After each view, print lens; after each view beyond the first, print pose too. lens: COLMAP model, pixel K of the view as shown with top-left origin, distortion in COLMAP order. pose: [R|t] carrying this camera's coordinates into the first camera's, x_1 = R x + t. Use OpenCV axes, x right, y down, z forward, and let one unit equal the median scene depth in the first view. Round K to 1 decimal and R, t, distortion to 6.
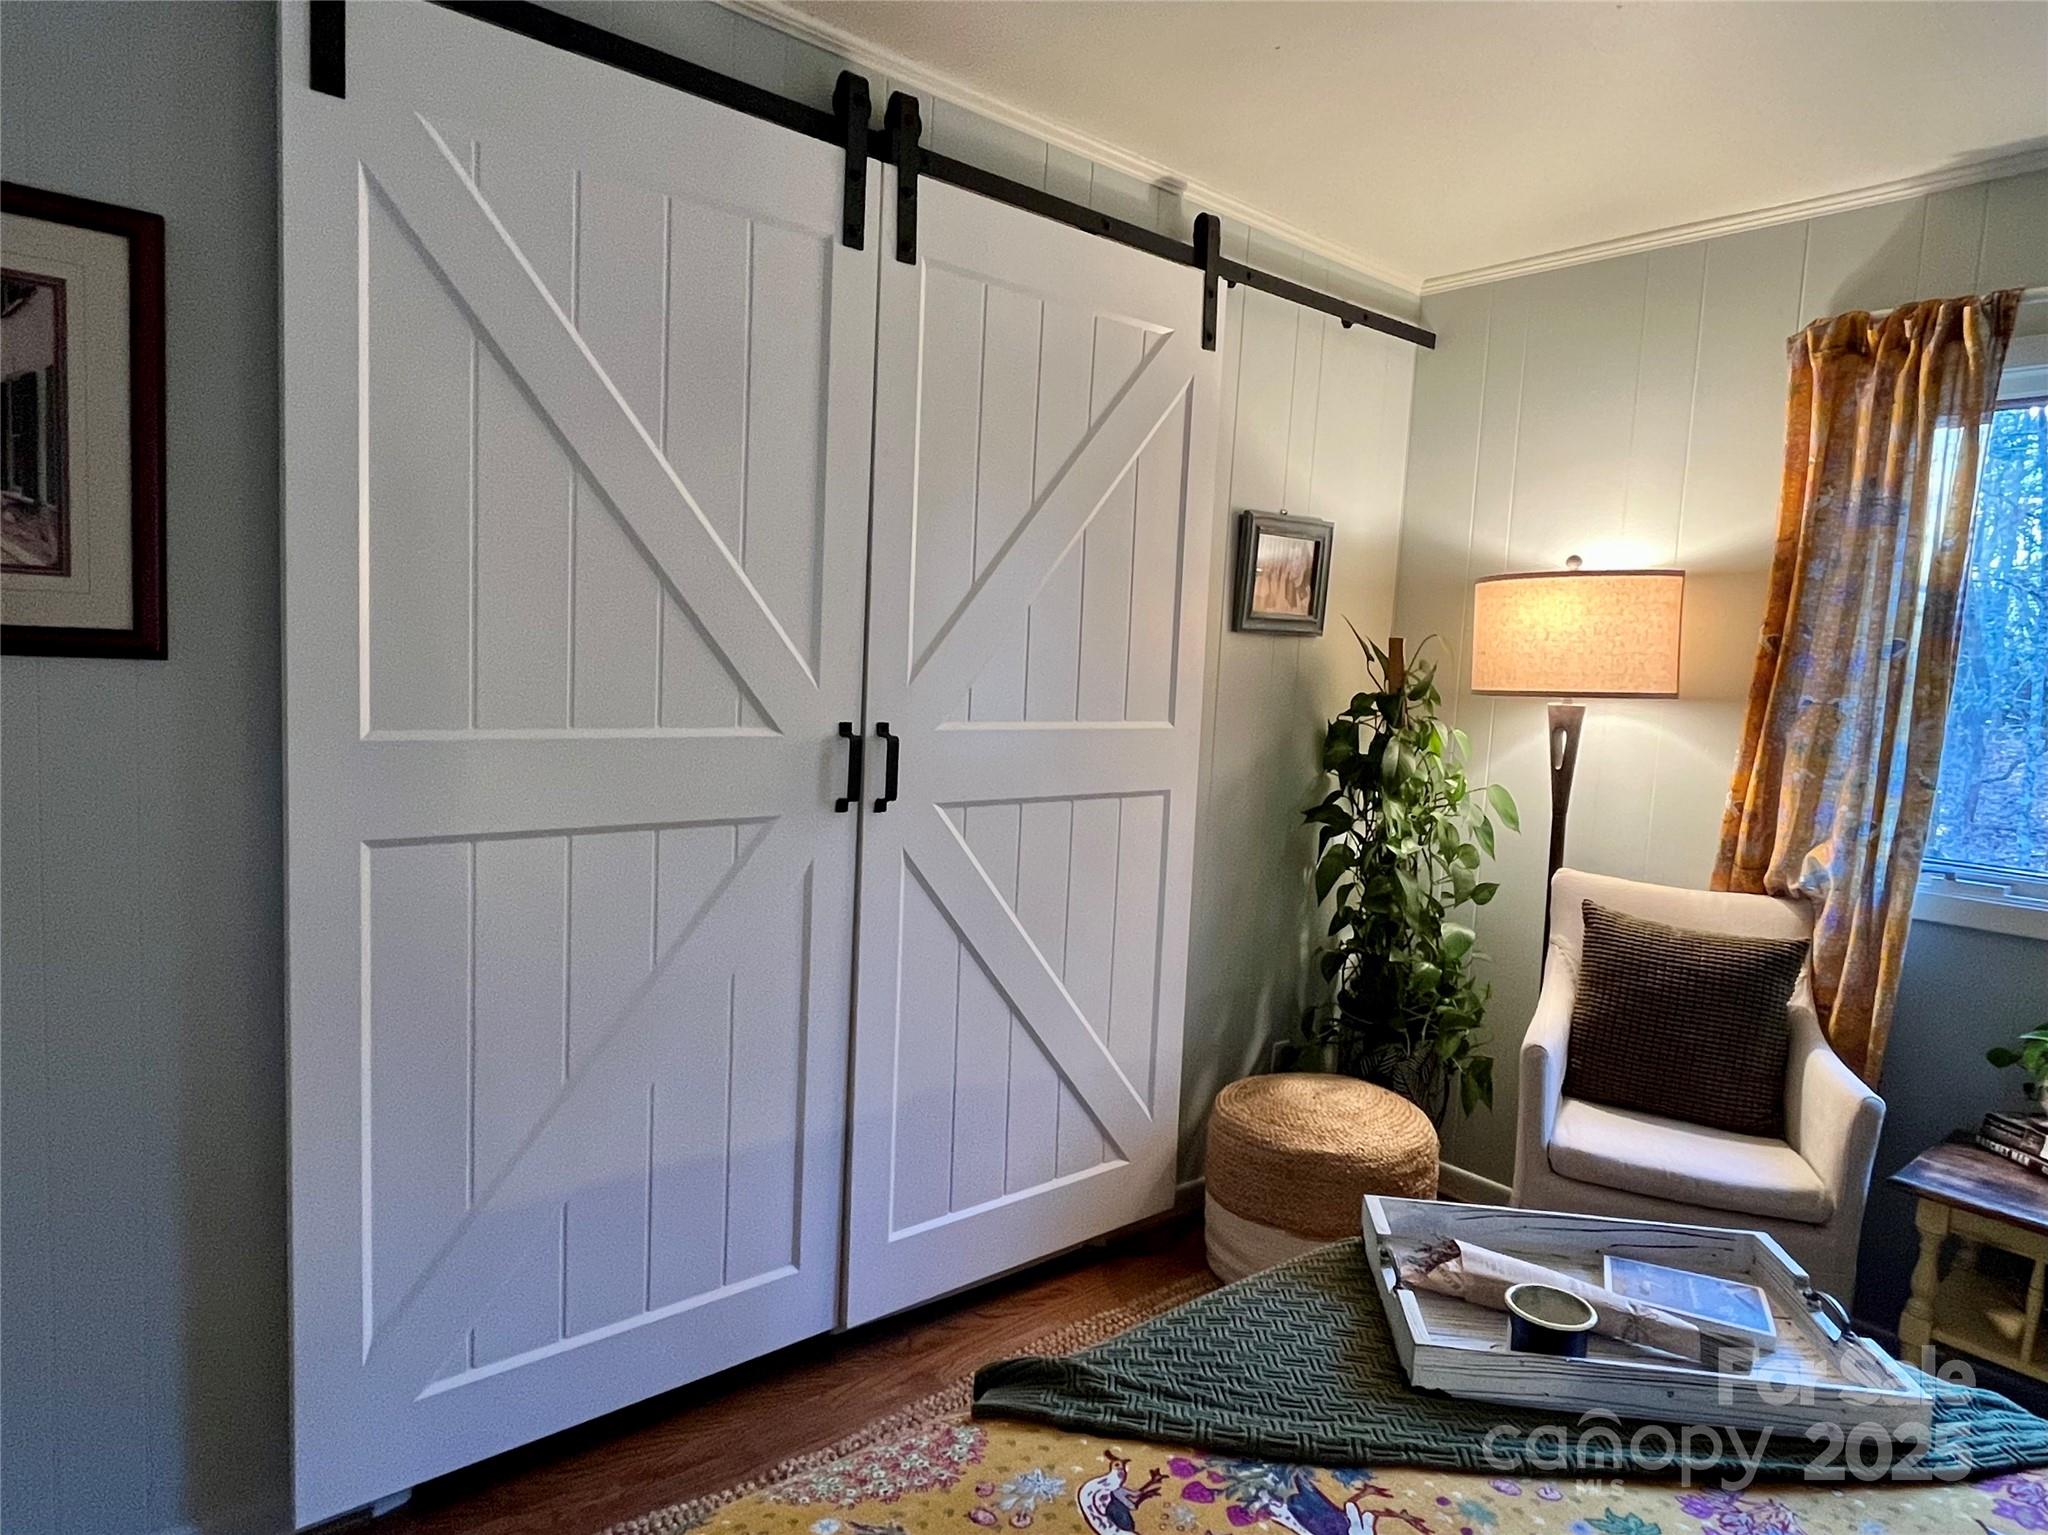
lens RADIAL K [[1227.2, 0, 1024.0], [0, 1227.2, 767.5], [0, 0, 1]] dist [-0.002118, 0.002317]
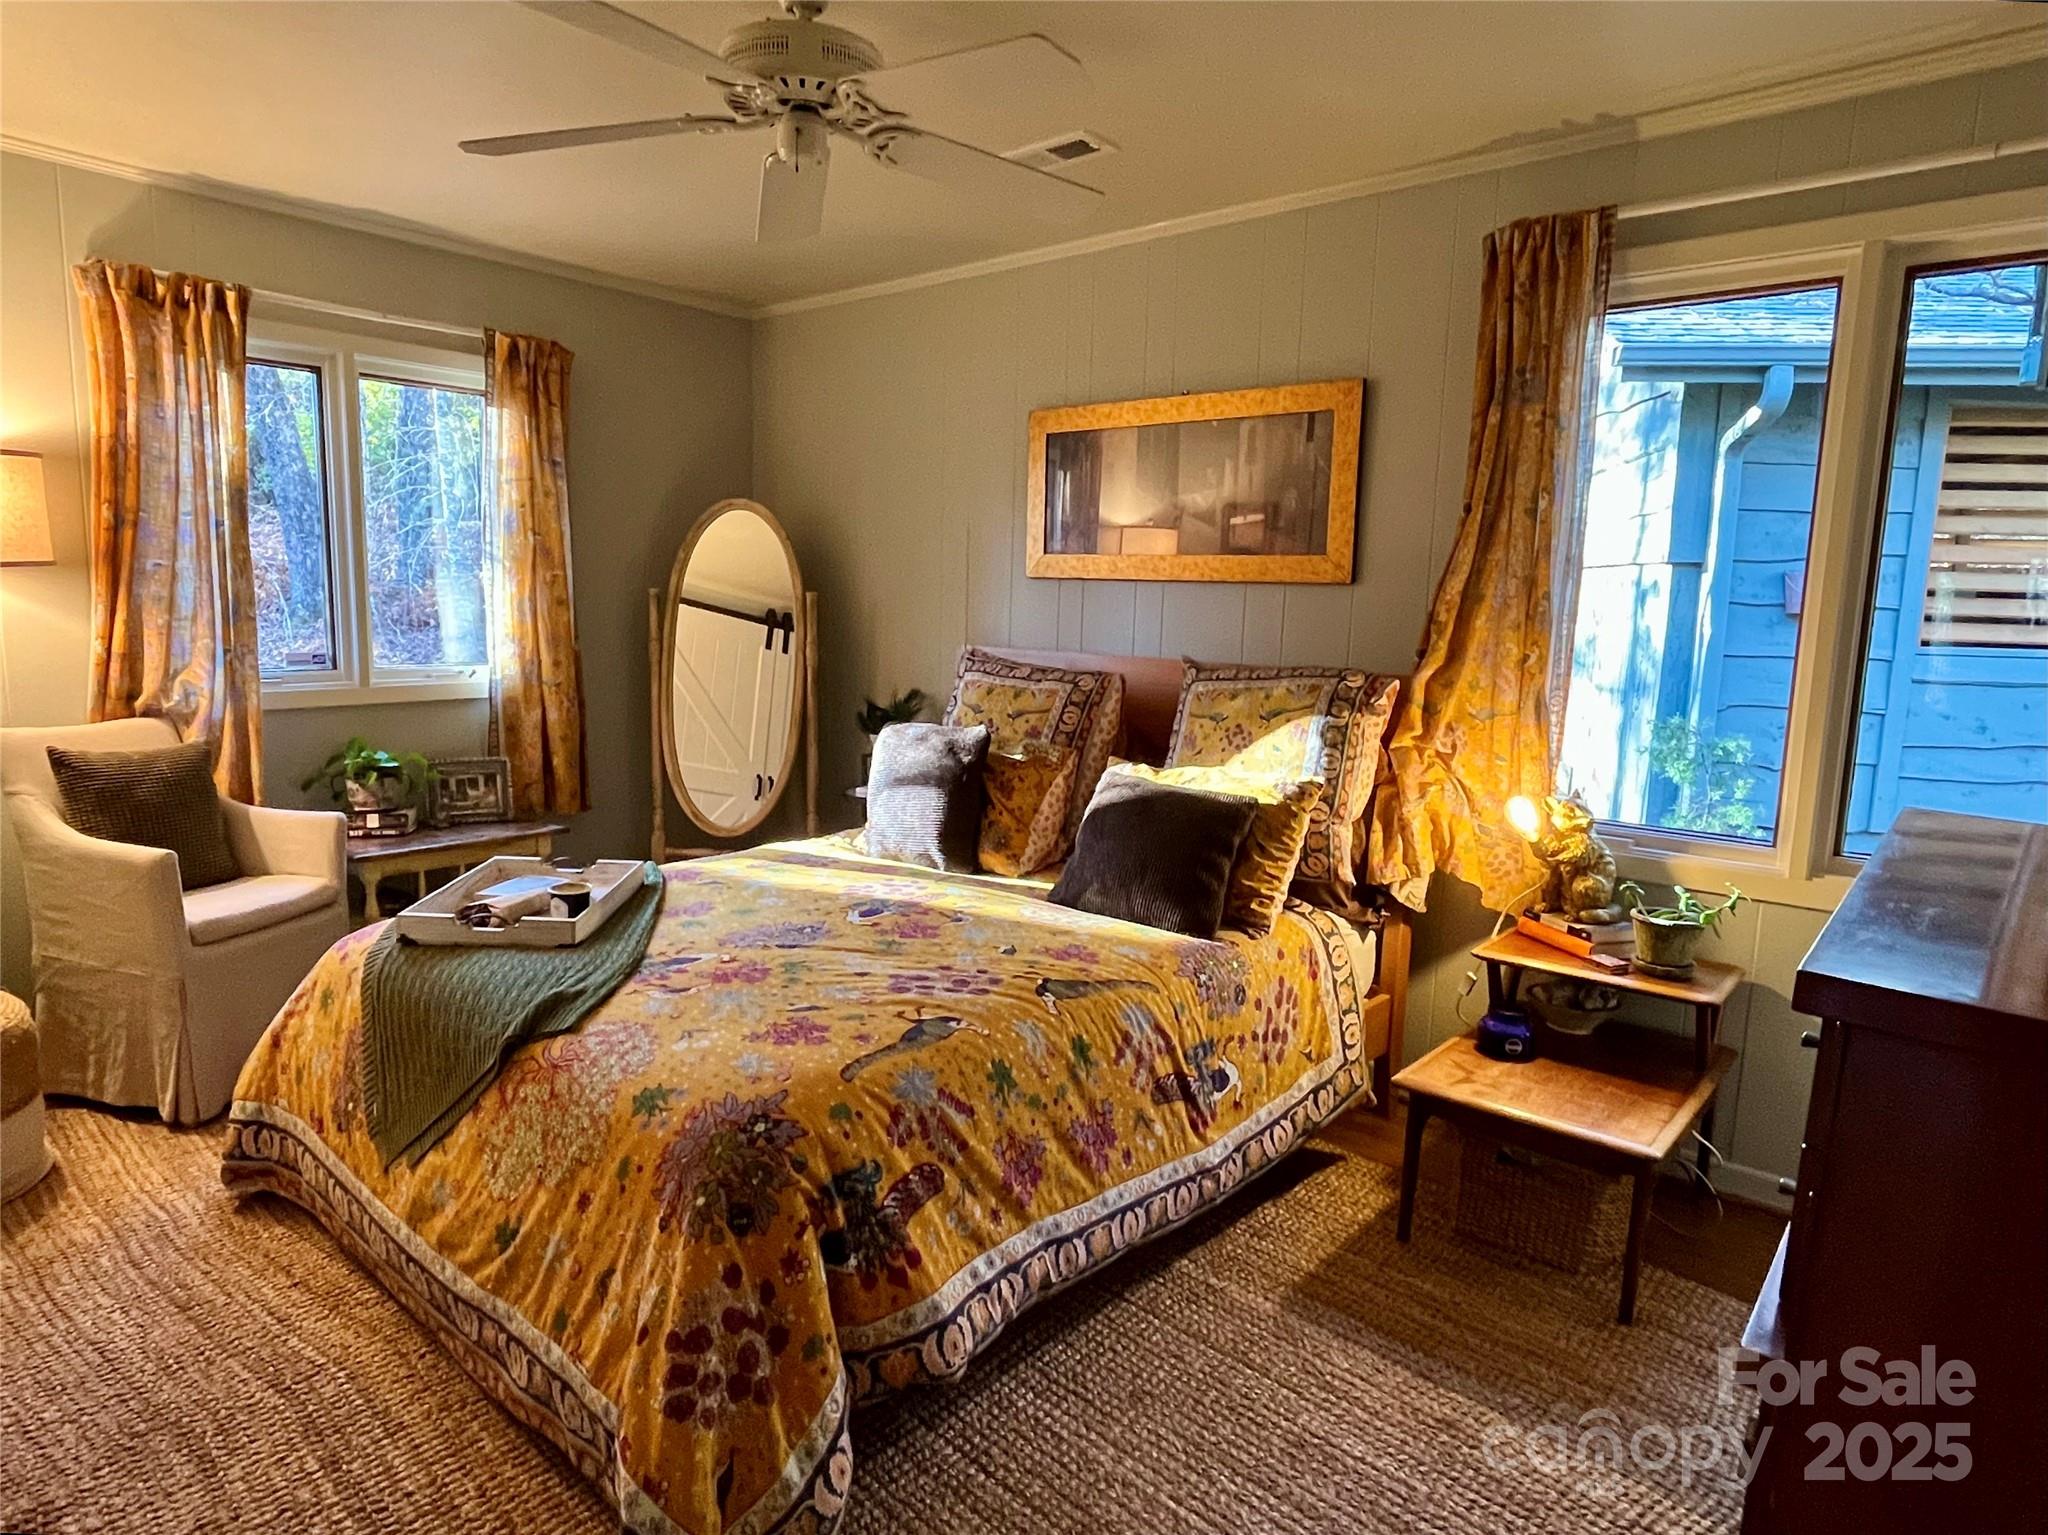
lens RADIAL K [[1193.9, 0, 1013.6], [0, 1193.9, 764.3], [0, 0, 1]] dist [-0.001843, 0.000282]
pose [[-0.169389, -0.201370, 0.964758, -0.818029], [0.054853, 0.975460, 0.213235, -0.068272], [-0.984022, 0.089040, -0.154186, 0.315027]]
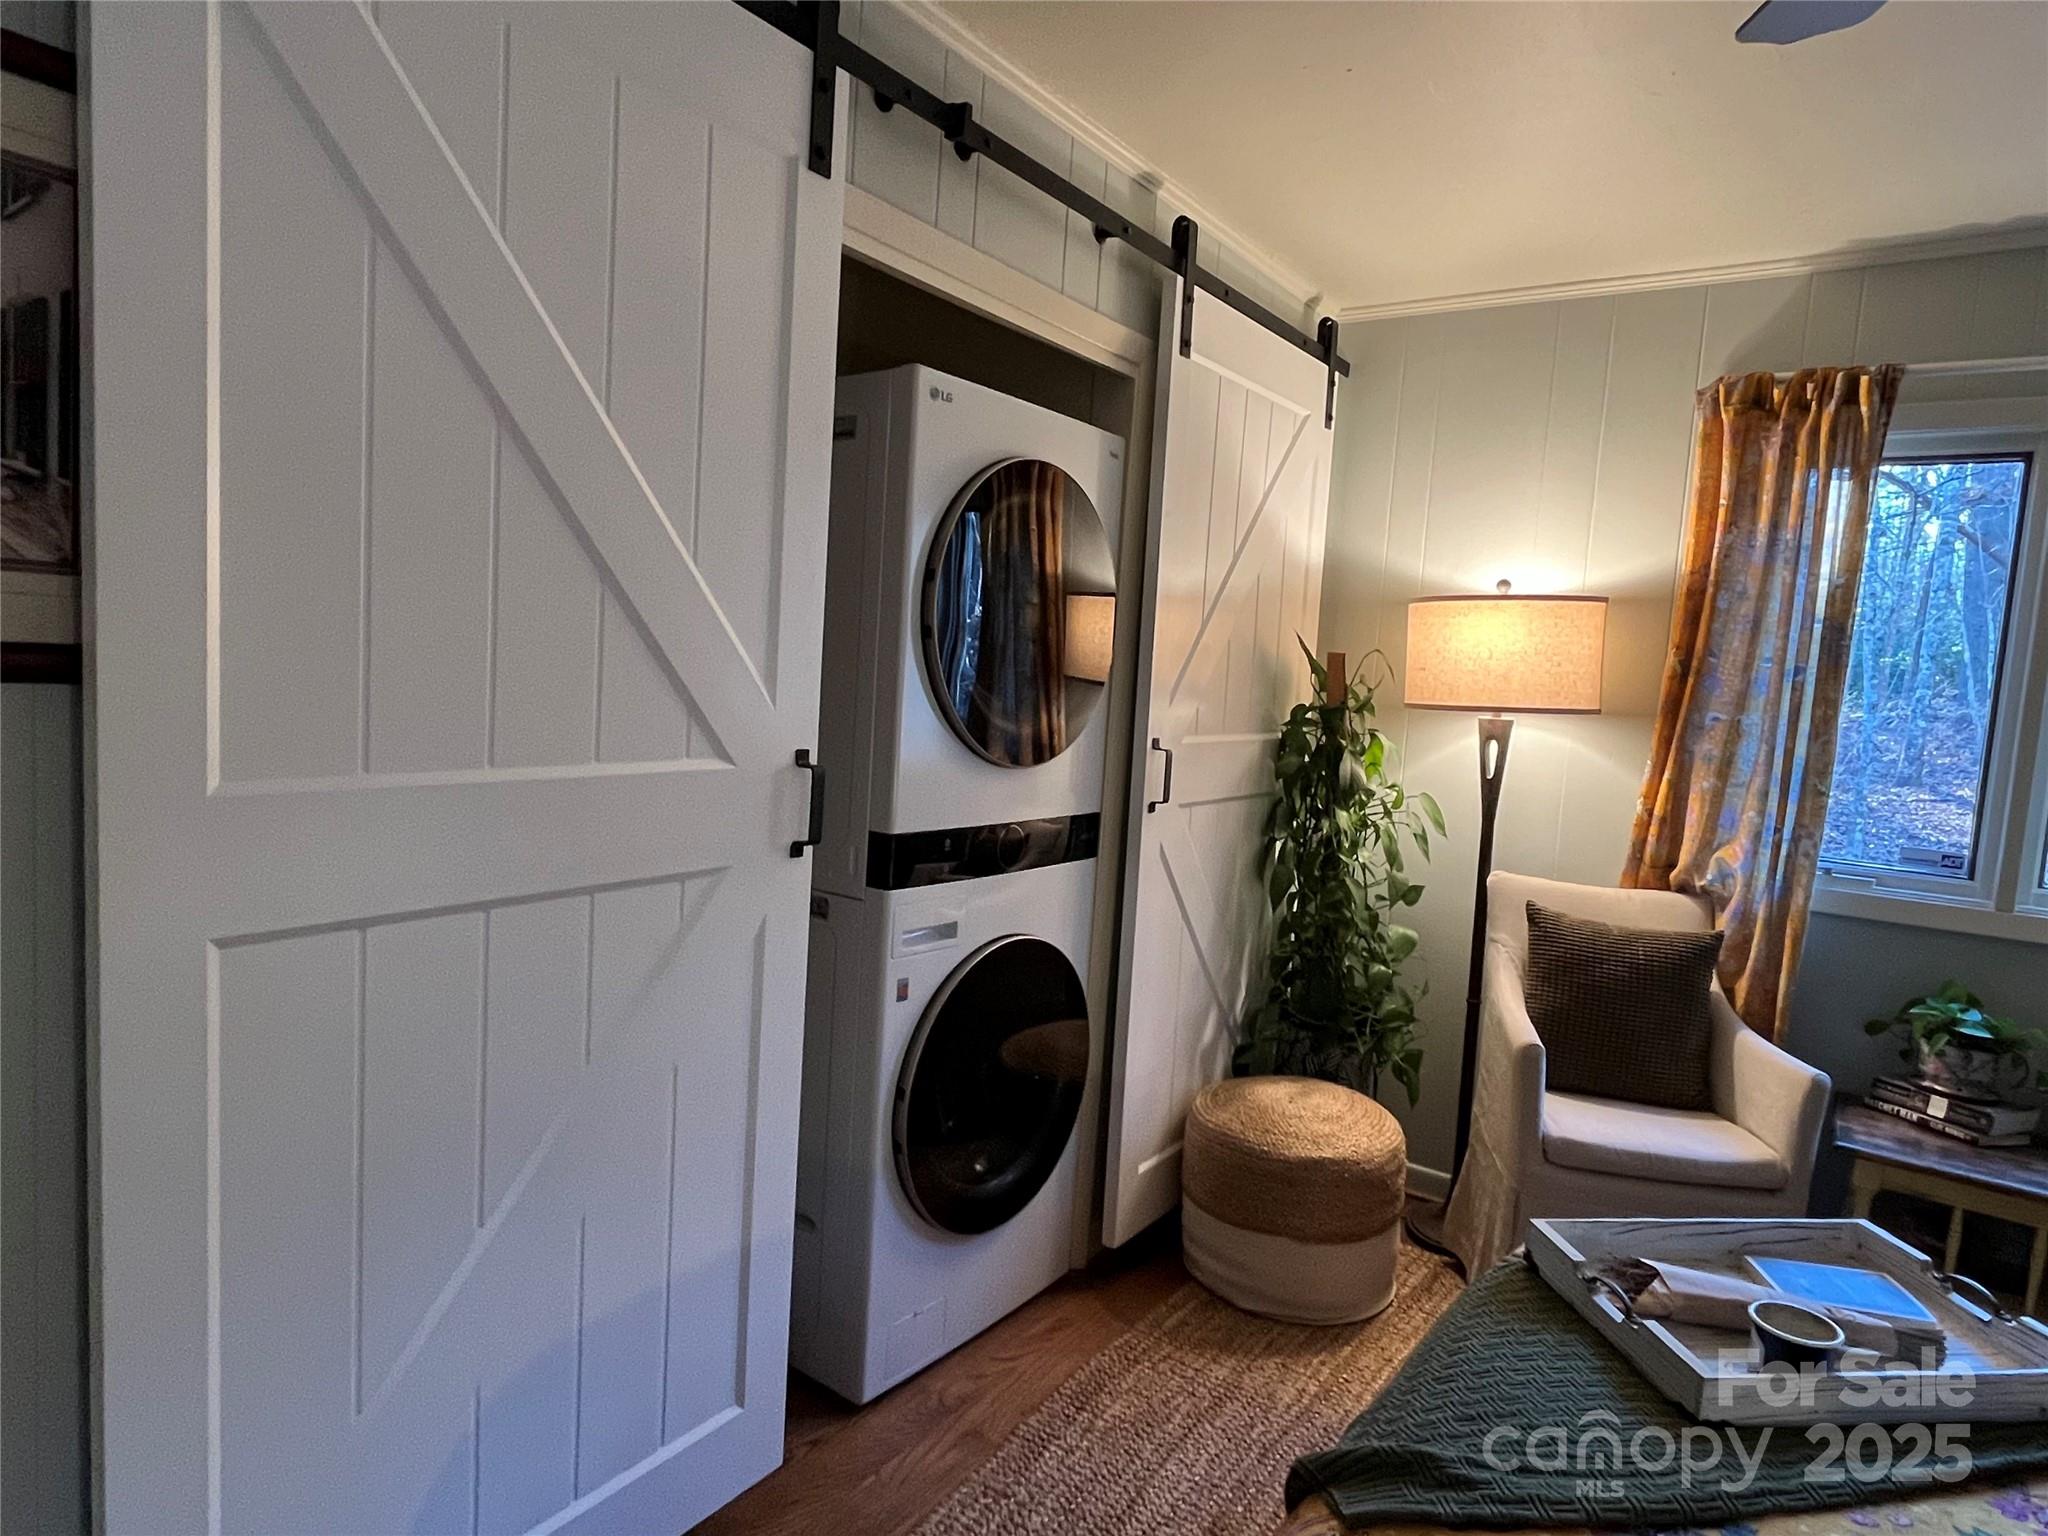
lens RADIAL K [[1193.9, 0, 1013.6], [0, 1193.9, 764.8], [0, 0, 1]] dist [-0.001843, 0.000282]
pose [[0.971130, -0.009162, 0.238376, -0.247267], [0.007069, 0.999929, 0.009632, -0.026861], [-0.238448, -0.007669, 0.971125, 0.097830]]
